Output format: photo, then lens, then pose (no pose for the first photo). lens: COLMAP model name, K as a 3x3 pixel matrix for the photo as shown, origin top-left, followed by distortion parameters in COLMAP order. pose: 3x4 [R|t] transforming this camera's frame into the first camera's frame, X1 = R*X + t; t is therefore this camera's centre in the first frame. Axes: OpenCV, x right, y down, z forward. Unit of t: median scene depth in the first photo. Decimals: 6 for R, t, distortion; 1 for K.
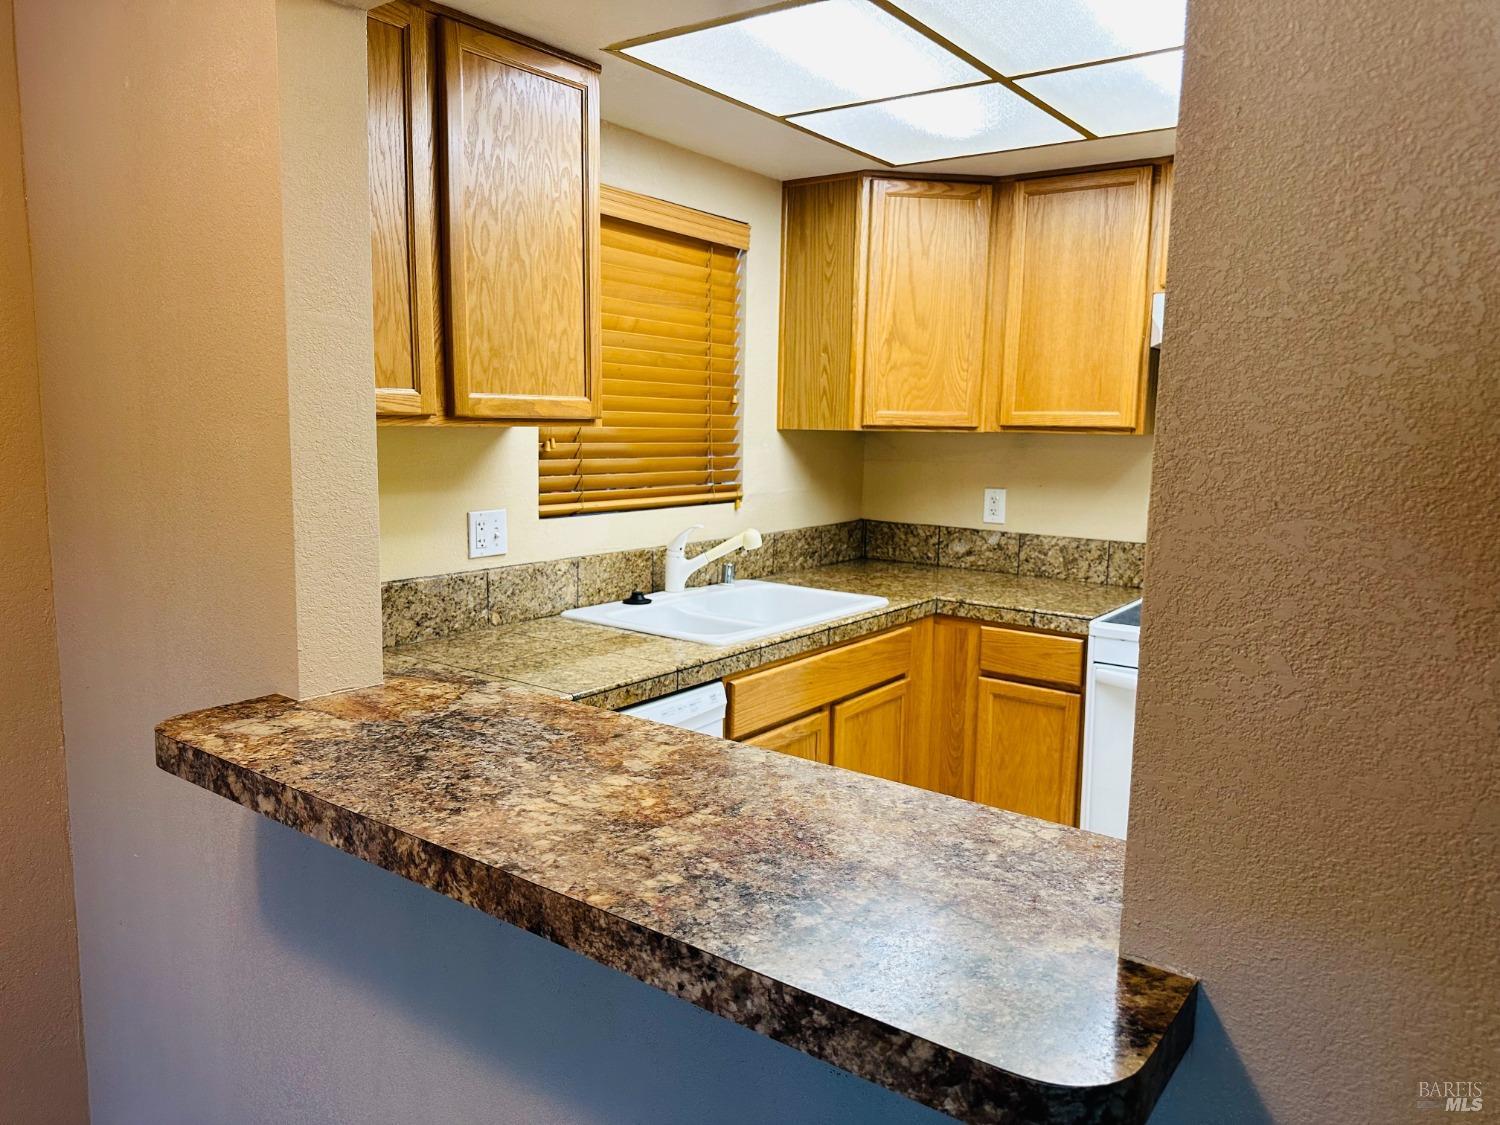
lens RADIAL K [[1055.7, 0, 740.8], [0, 1055.7, 563.2], [0, 0, 1]] dist [0.122288, -0.150558]
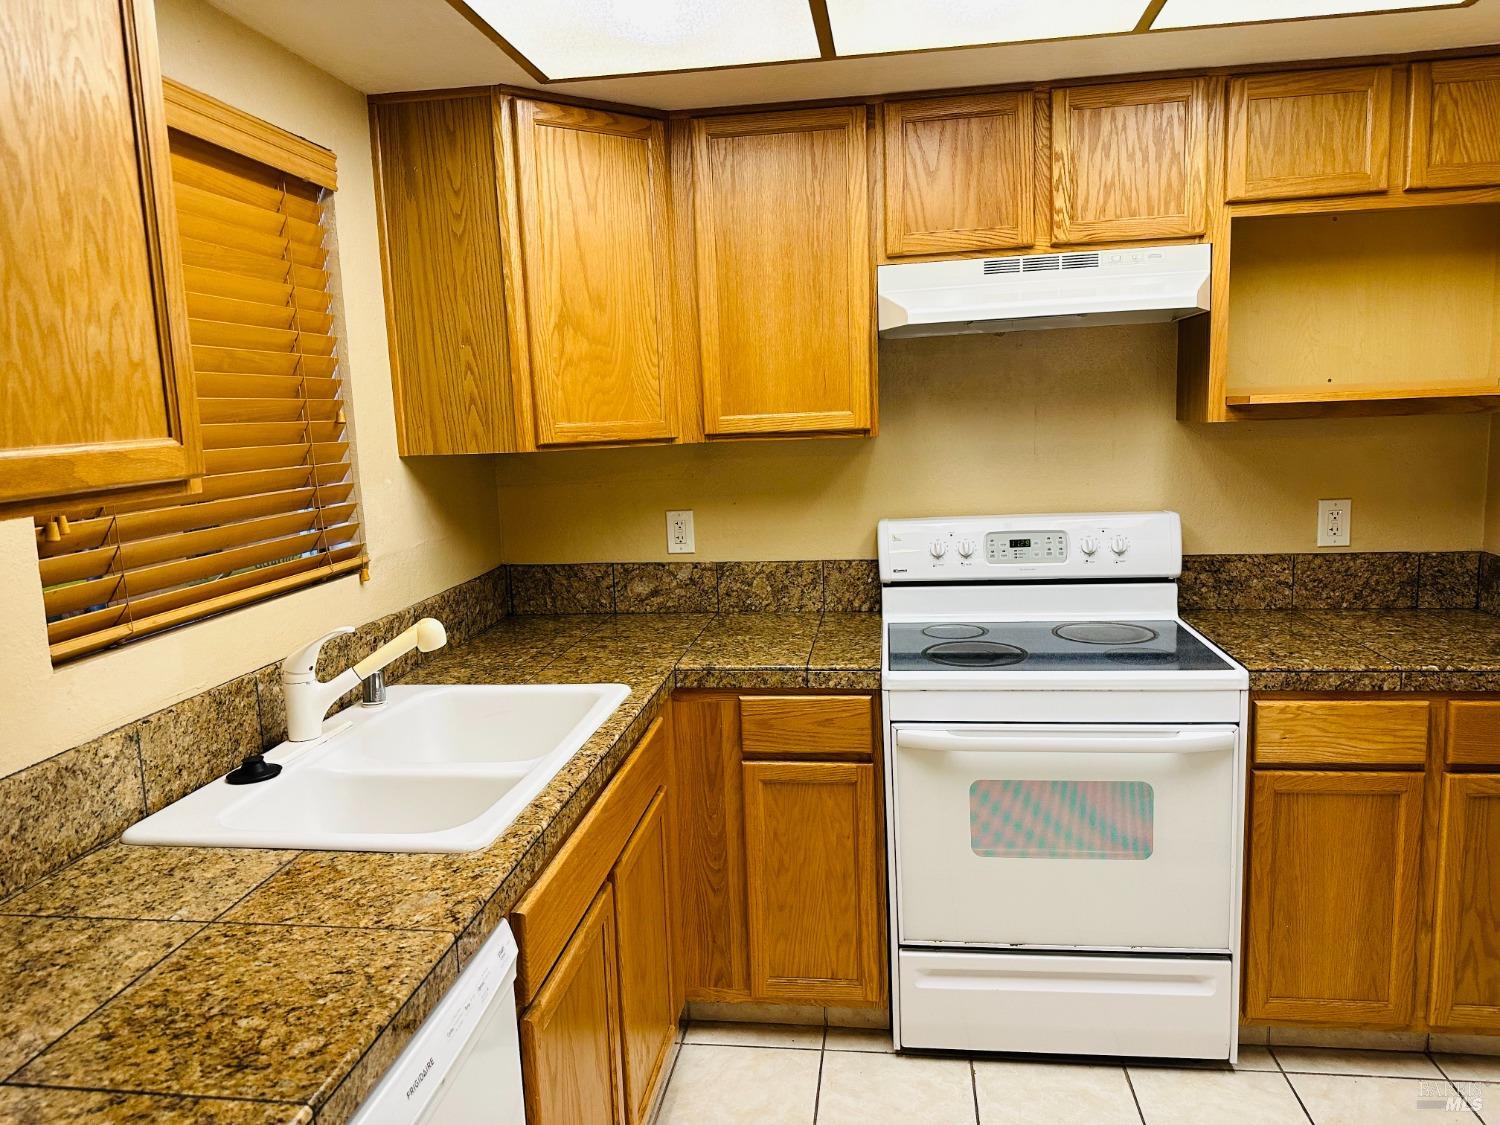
lens RADIAL K [[1055.7, 0, 740.8], [0, 1055.7, 563.2], [0, 0, 1]] dist [0.122288, -0.150558]
pose [[0.875024, -0.122549, 0.468311, -0.114865], [0.120078, 0.992138, 0.035263, -0.061034], [-0.468951, 0.025378, 0.882860, 0.309566]]
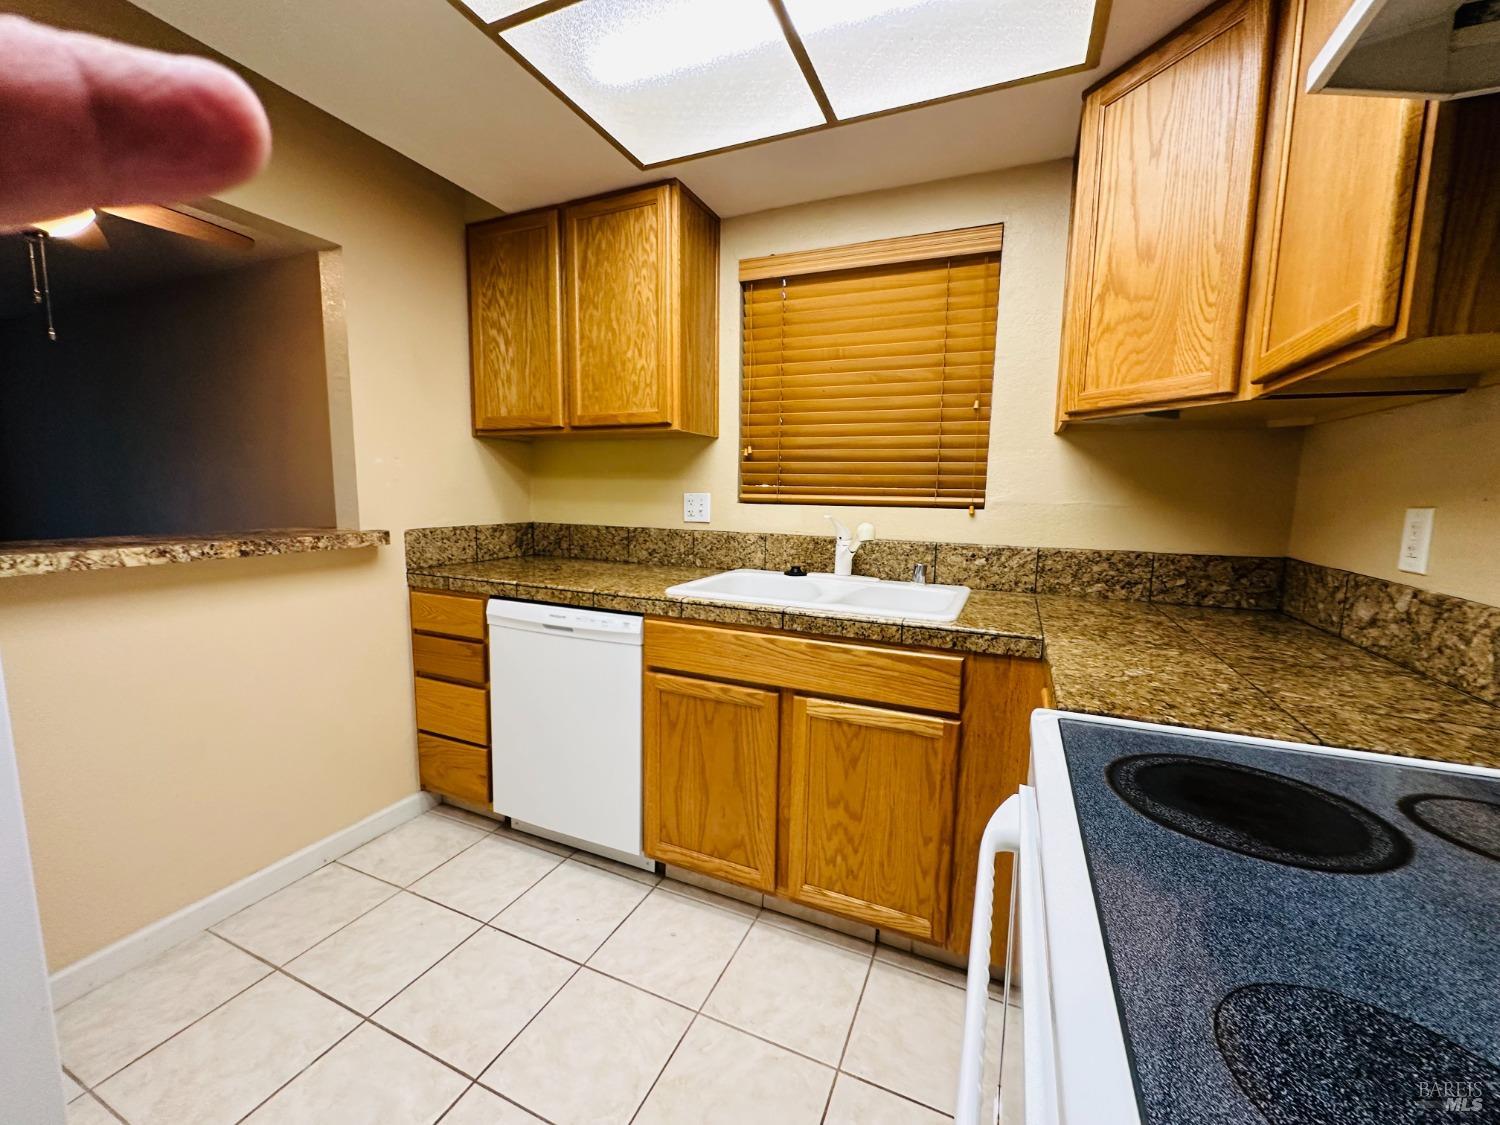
lens RADIAL K [[598.6, 0, 750.0], [0, 598.6, 562.5], [0, 0, 1]] dist [-0.008250, -0.000050]
pose [[0.224928, 0.101380, -0.969087, 0.519831], [-0.147294, 0.986681, 0.069033, -0.016257], [0.963178, 0.127213, 0.236864, 0.697705]]
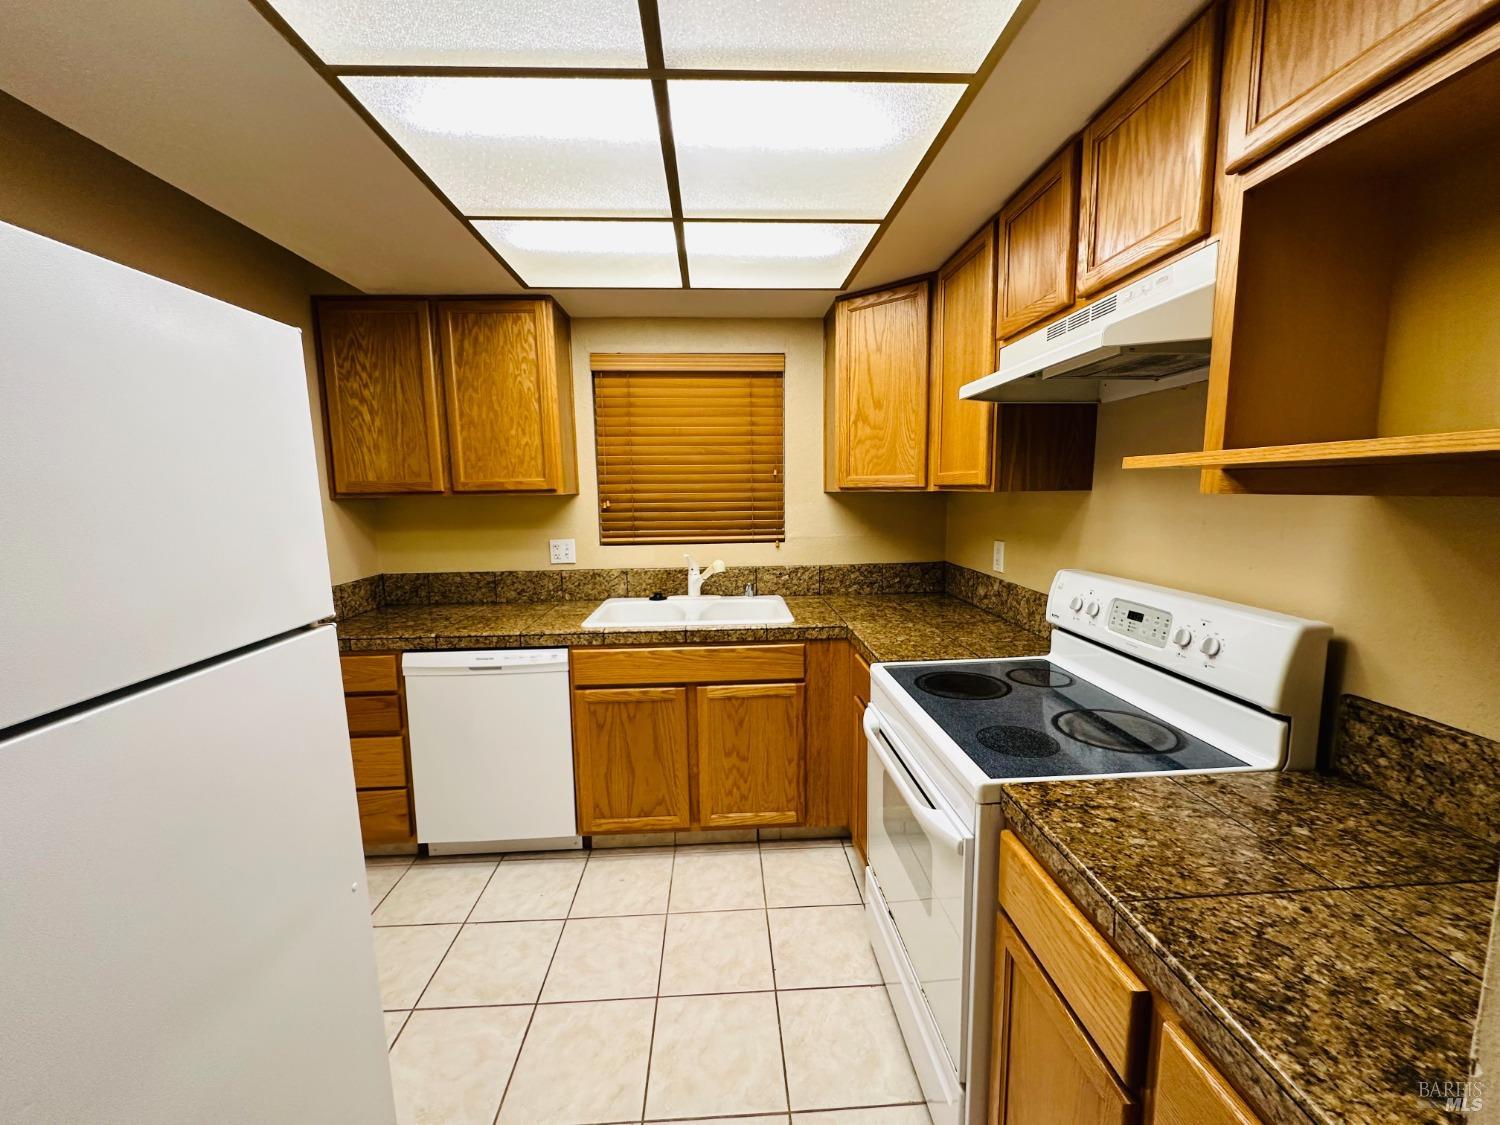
lens RADIAL K [[597.8, 0, 750.0], [0, 597.8, 562.5], [0, 0, 1]] dist [-0.012571, 0.004125]
pose [[0.639126, 0.067547, -0.766130, 0.633790], [-0.079303, 0.996614, 0.021712, -0.046361], [0.765002, 0.046879, 0.642319, 0.455682]]
